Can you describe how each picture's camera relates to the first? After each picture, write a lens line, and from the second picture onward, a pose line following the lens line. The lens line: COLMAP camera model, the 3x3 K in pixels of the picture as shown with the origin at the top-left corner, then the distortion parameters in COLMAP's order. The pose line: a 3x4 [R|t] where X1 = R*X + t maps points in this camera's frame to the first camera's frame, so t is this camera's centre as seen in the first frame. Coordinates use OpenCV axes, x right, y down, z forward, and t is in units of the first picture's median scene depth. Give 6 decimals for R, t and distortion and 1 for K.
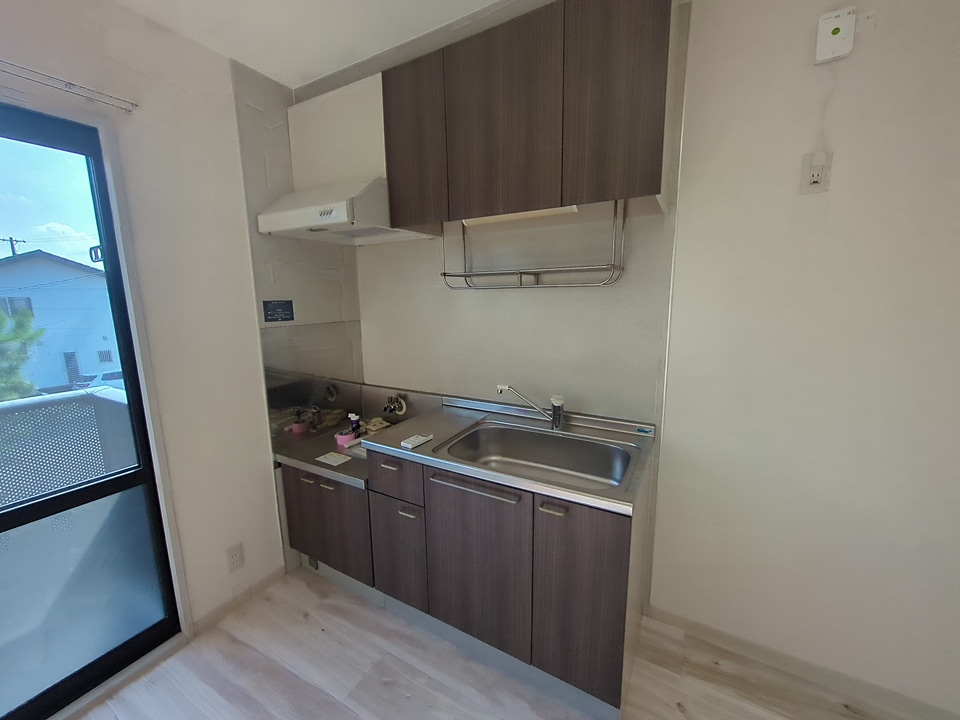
lens RADIAL K [[377.8, 0, 482.3], [0, 377.8, 356.7], [0, 0, 1]] dist [0.001189, -0.000004]
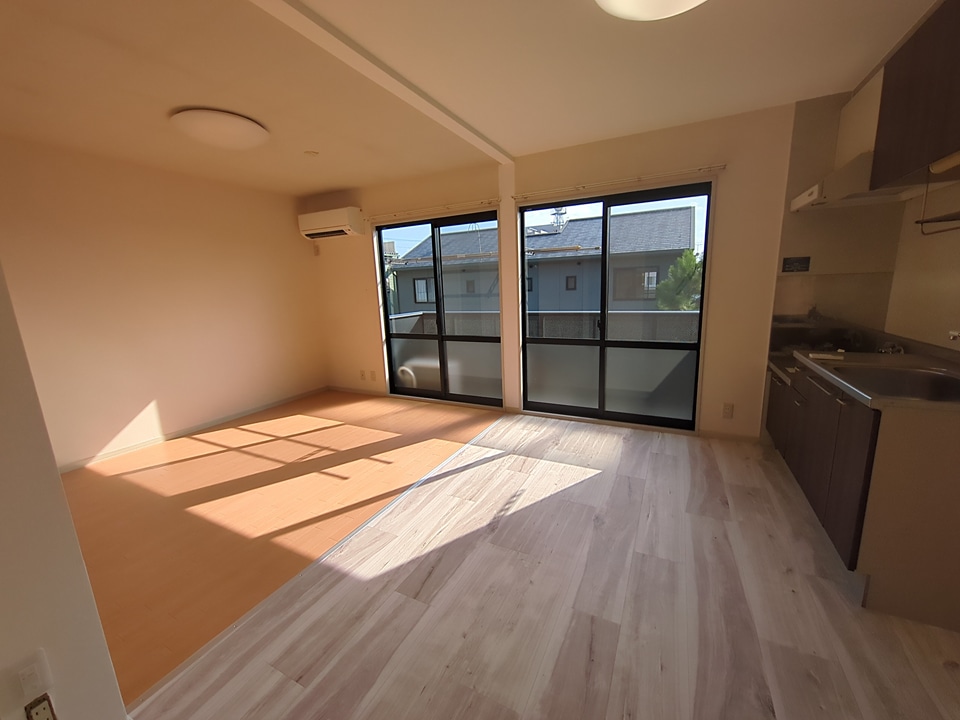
lens RADIAL K [[377.8, 0, 482.1], [0, 377.8, 360.4], [0, 0, 1]] dist [0.001189, -0.000004]
pose [[0.032833, 0.204998, -0.978212, 0.973144], [-0.128658, 0.971463, 0.199265, 0.108916], [0.991145, 0.119313, 0.058271, -0.249752]]
